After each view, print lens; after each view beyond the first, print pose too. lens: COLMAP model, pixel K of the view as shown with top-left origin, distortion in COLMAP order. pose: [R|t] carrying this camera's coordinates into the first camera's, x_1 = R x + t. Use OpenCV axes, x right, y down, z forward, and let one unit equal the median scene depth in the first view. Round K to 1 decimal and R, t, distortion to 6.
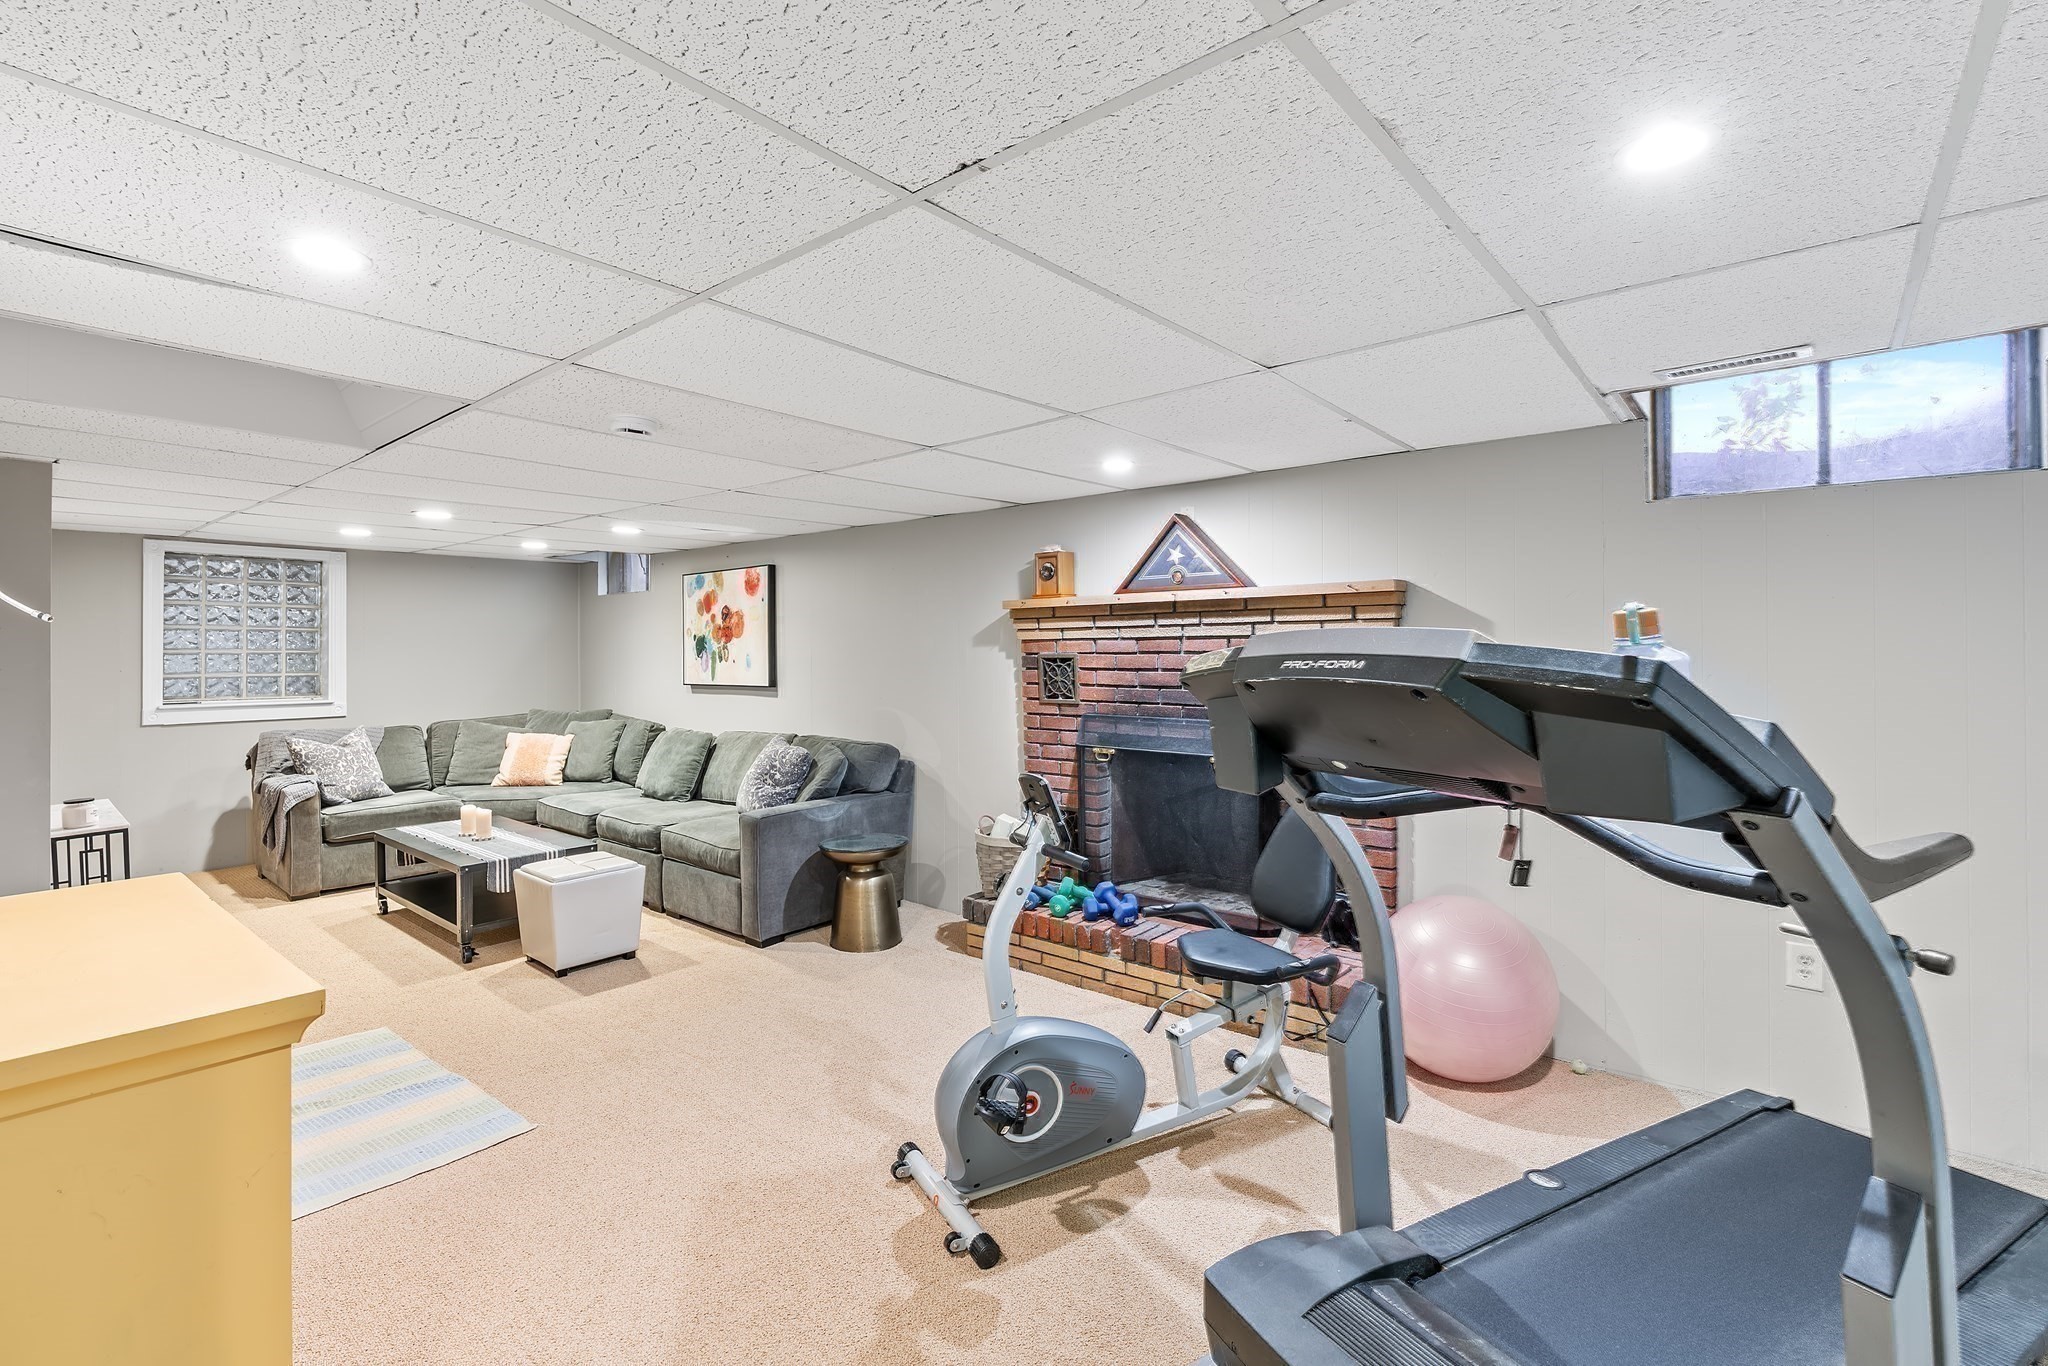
lens RADIAL K [[928.2, 0, 1011.8], [0, 928.2, 639.4], [0, 0, 1]] dist [-0.004625, 0.002592]
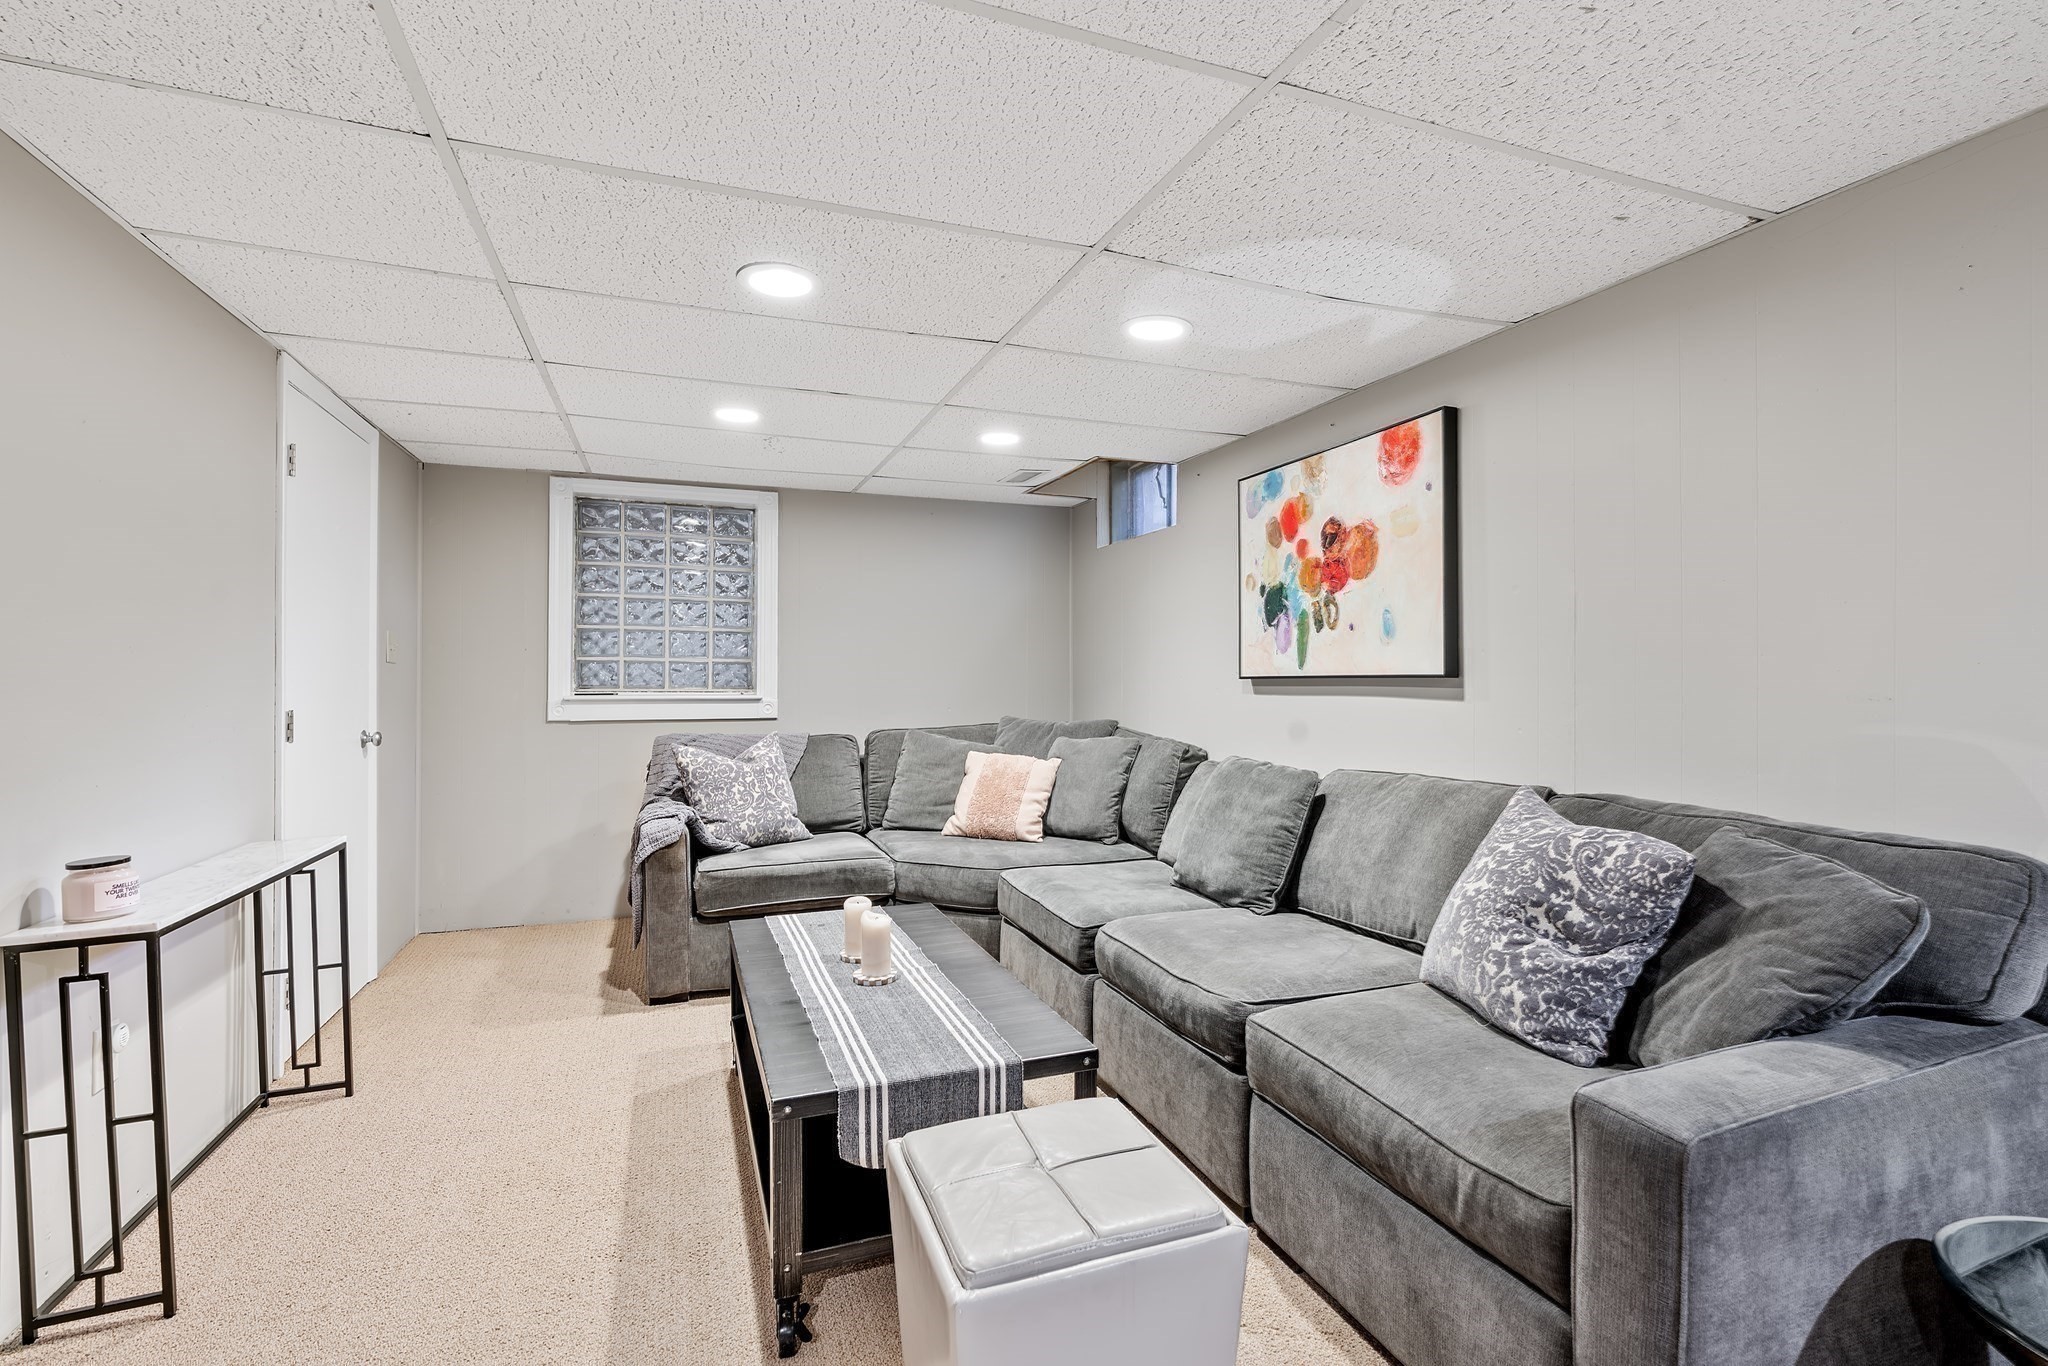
lens RADIAL K [[928.2, 0, 1025.9], [0, 928.2, 687.5], [0, 0, 1]] dist [-0.004625, 0.002592]
pose [[0.881398, 0.012005, -0.472222, -0.218849], [-0.000424, 0.999697, 0.024623, 0.043522], [0.472375, -0.021502, 0.881136, 0.483768]]
